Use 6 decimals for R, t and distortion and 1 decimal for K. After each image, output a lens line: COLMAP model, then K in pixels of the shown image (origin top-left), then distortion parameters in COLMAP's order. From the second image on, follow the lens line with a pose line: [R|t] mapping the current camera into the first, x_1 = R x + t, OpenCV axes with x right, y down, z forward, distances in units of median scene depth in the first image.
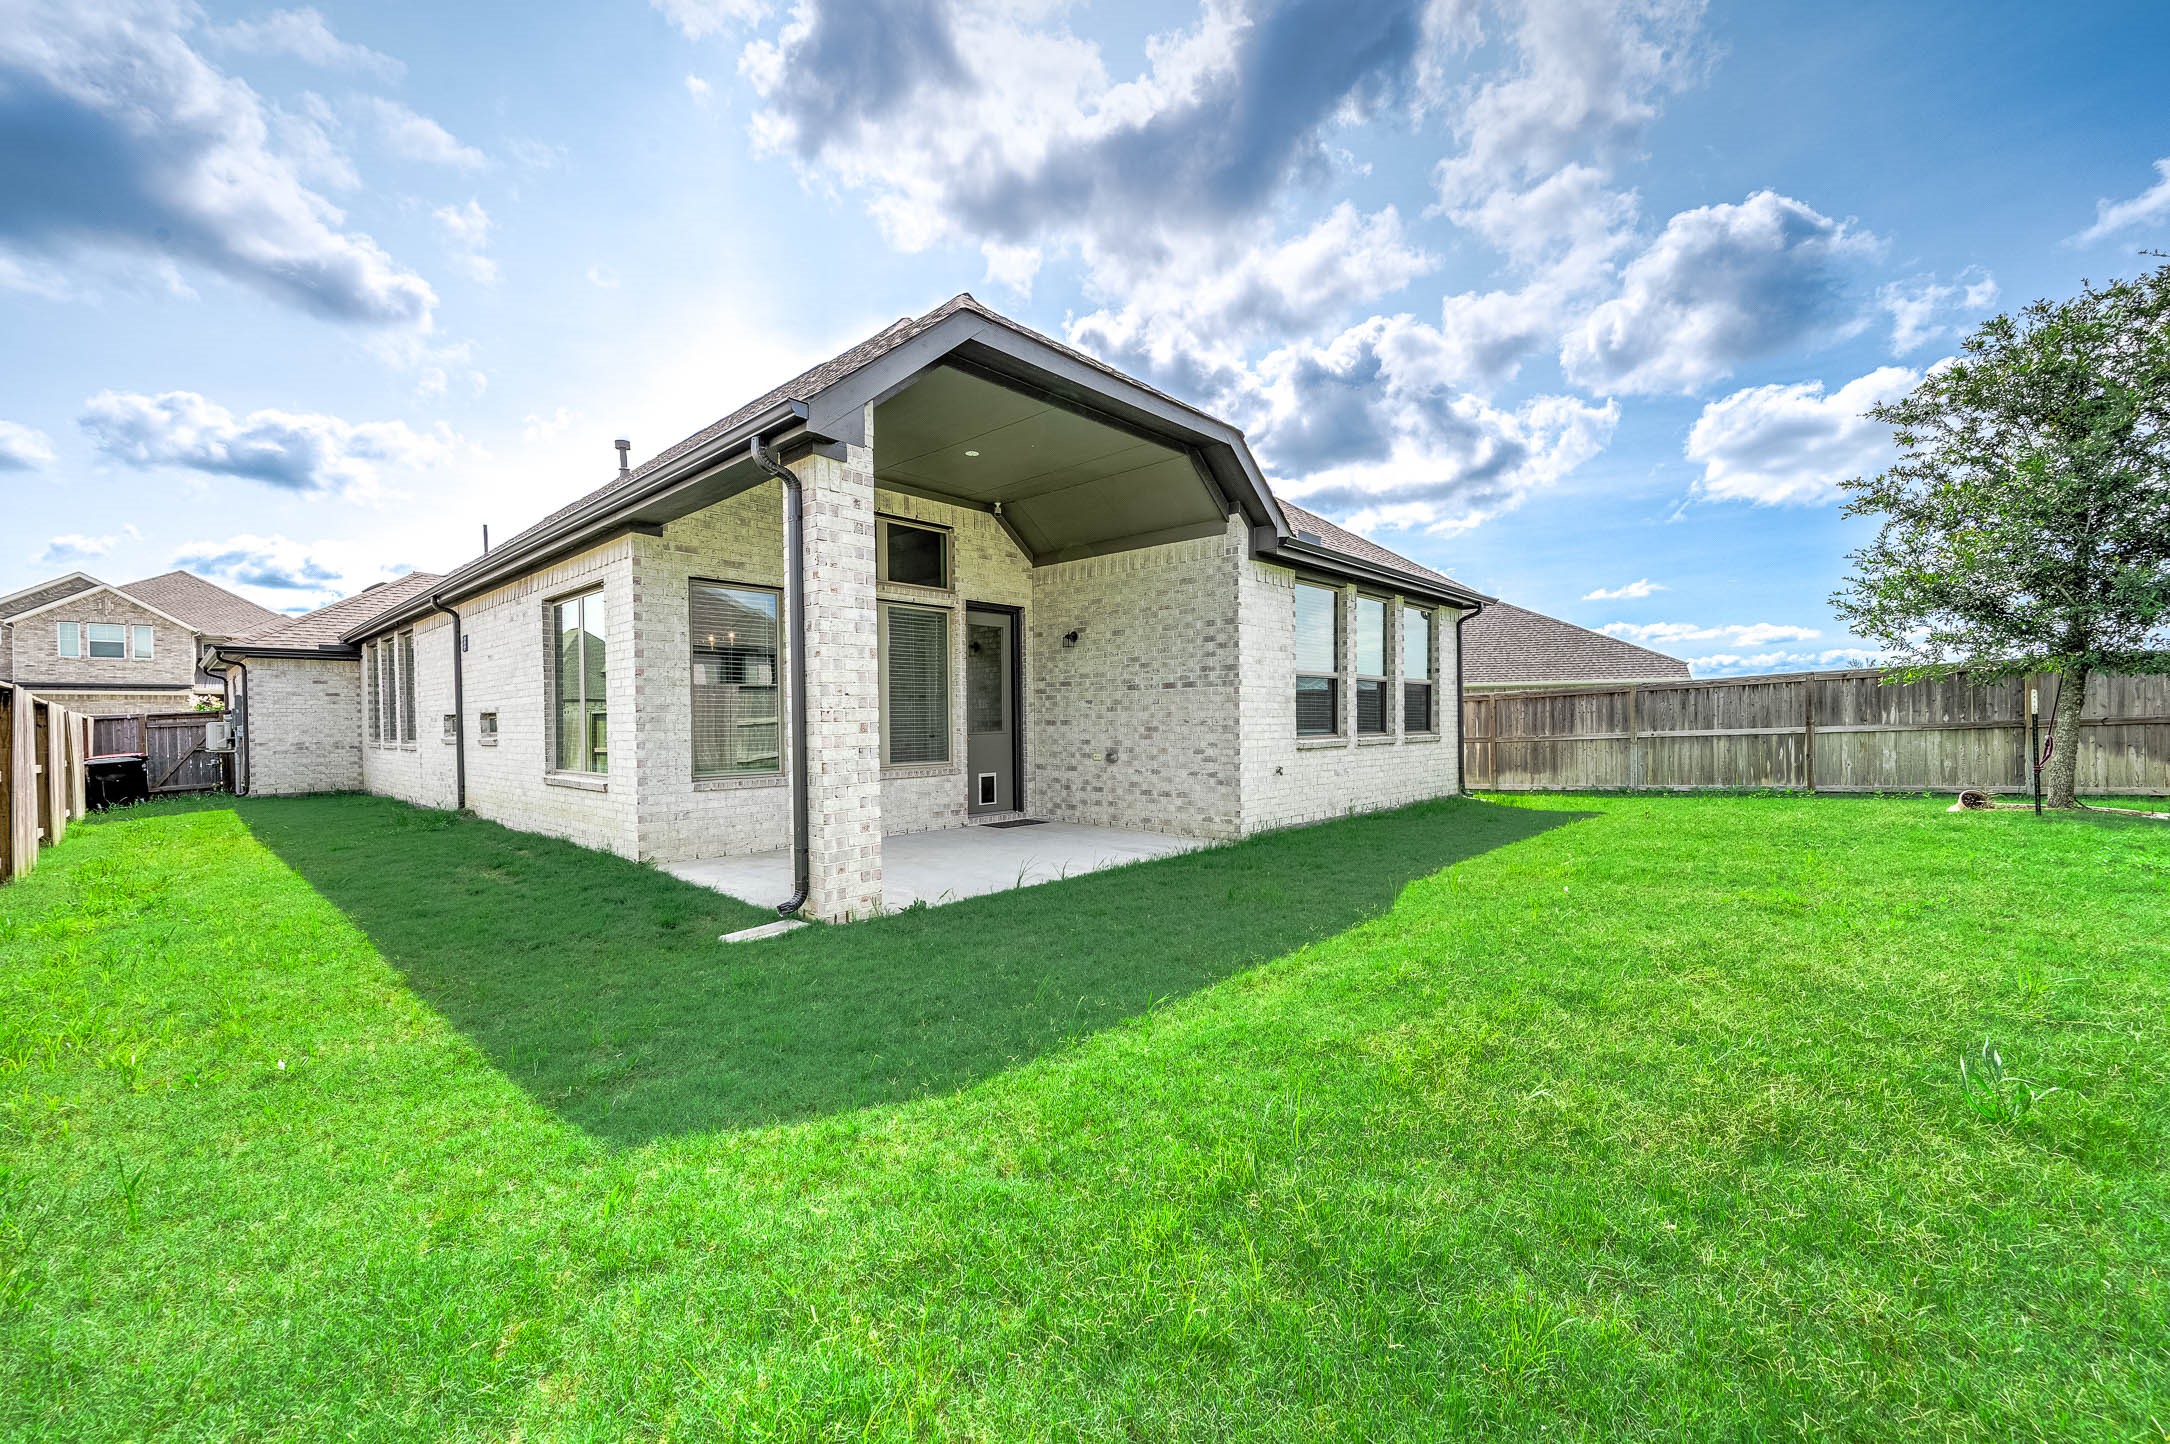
lens RADIAL K [[844.8, 0, 1089.3], [0, 844.8, 726.3], [0, 0, 1]] dist [0.013211, -0.000176]
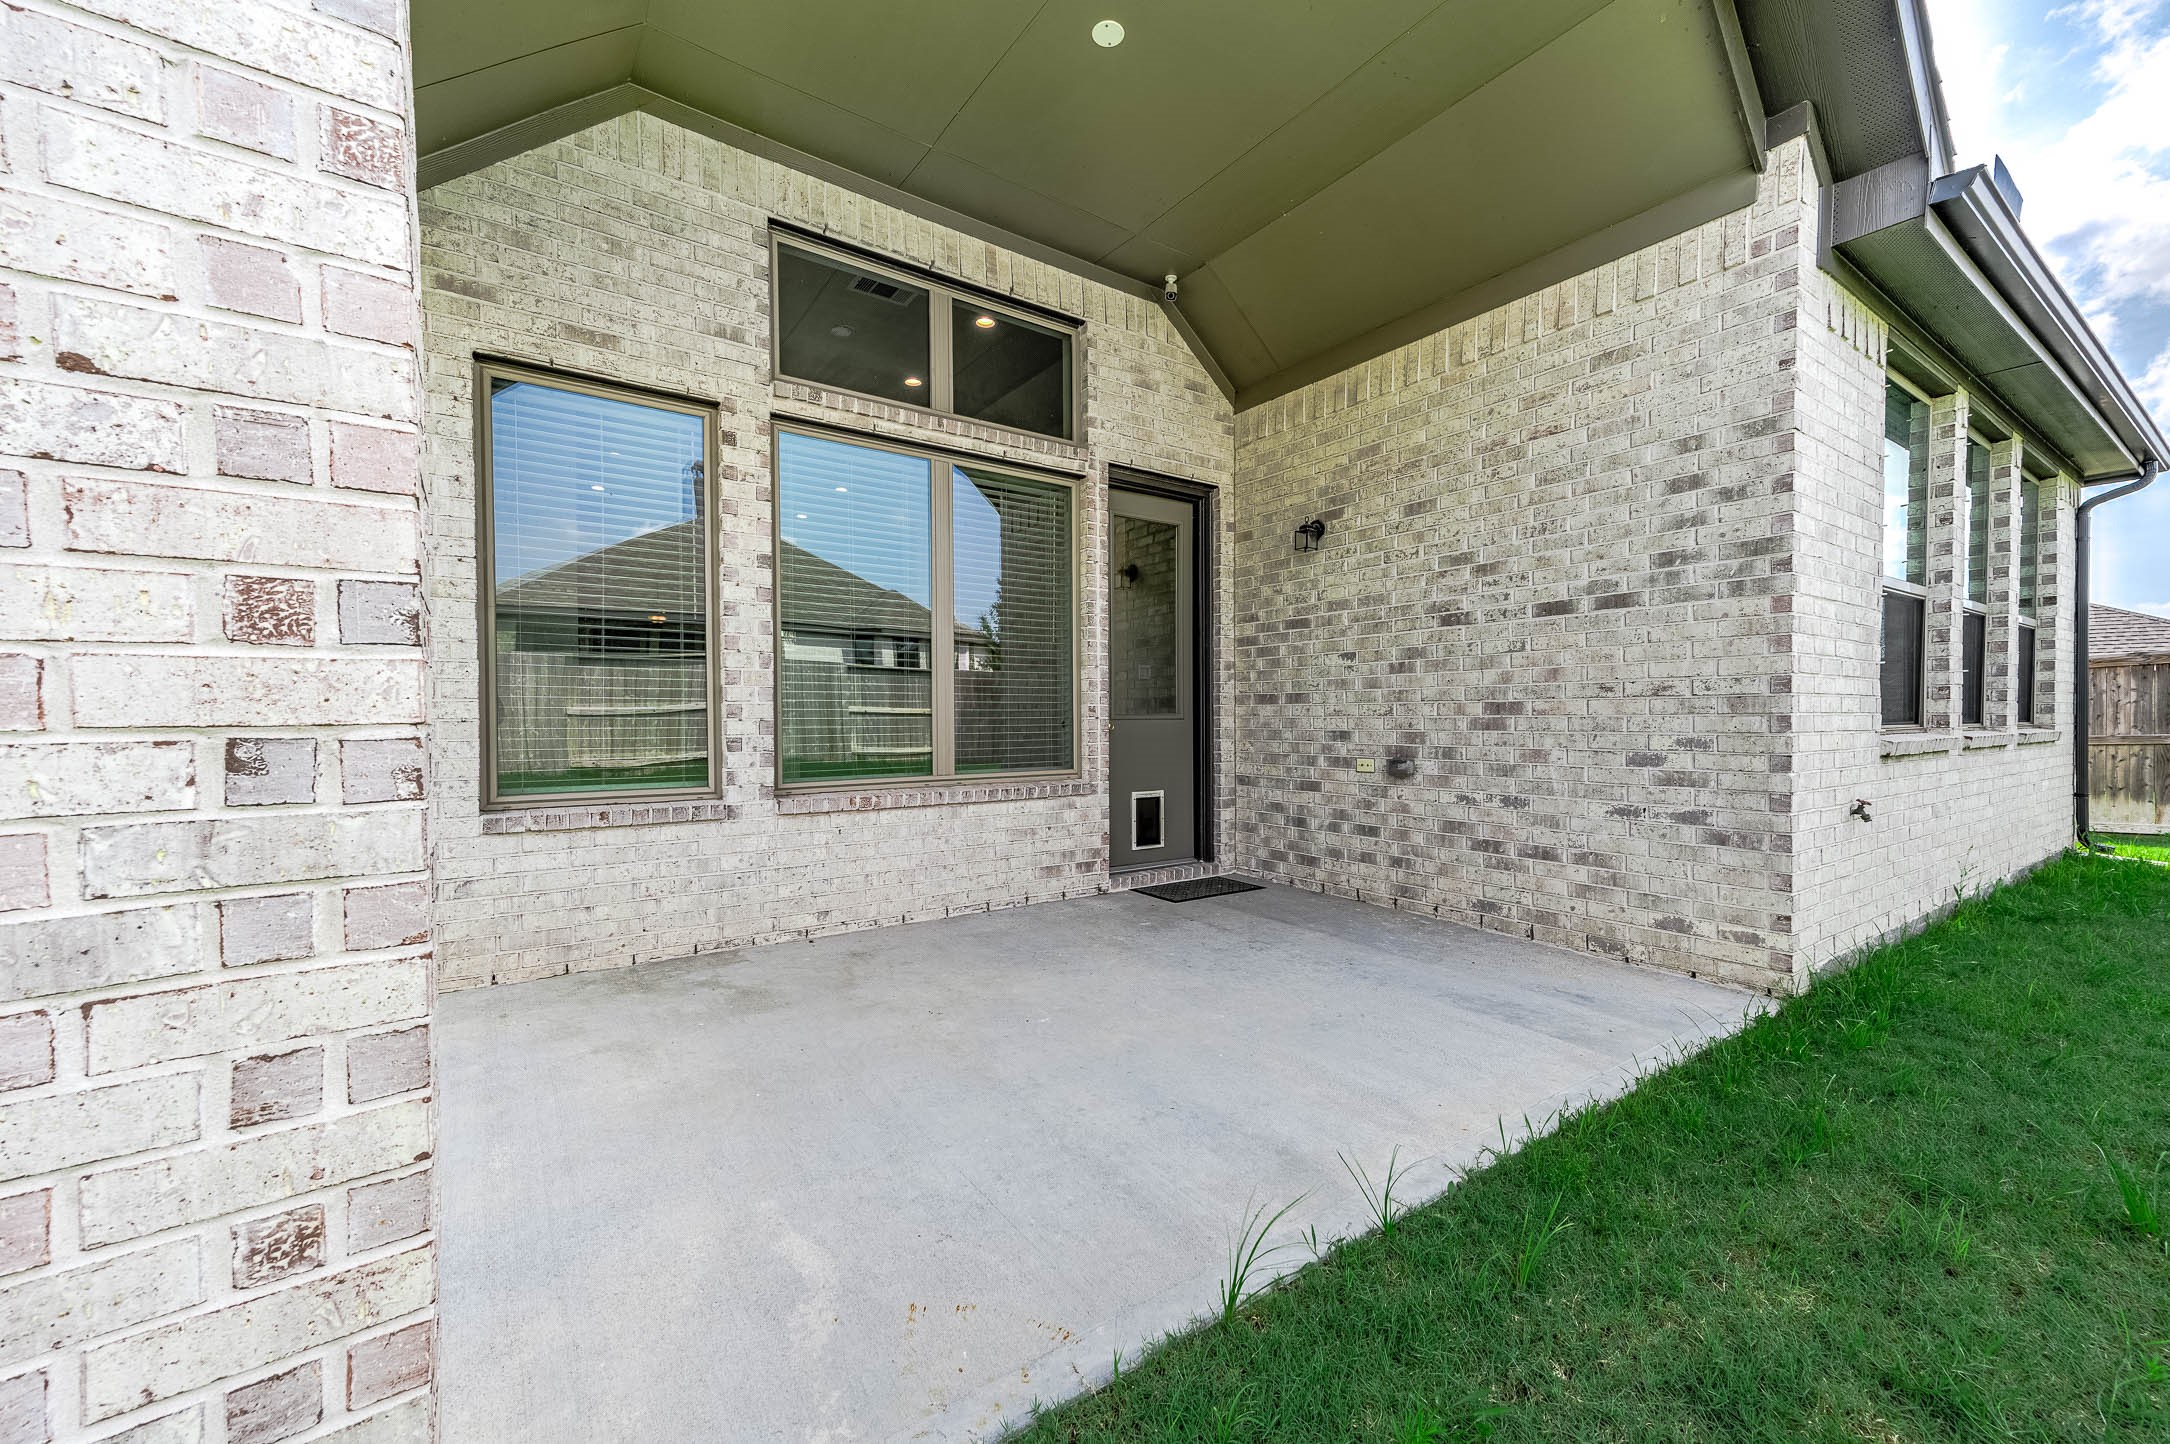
lens RADIAL K [[844.8, 0, 1089.3], [0, 844.8, 726.3], [0, 0, 1]] dist [0.013211, -0.000176]
pose [[0.978574, 0.007905, -0.205743, -0.048985], [-0.006961, 0.999962, 0.005309, 0.011980], [0.205777, -0.003763, 0.978592, 0.490707]]
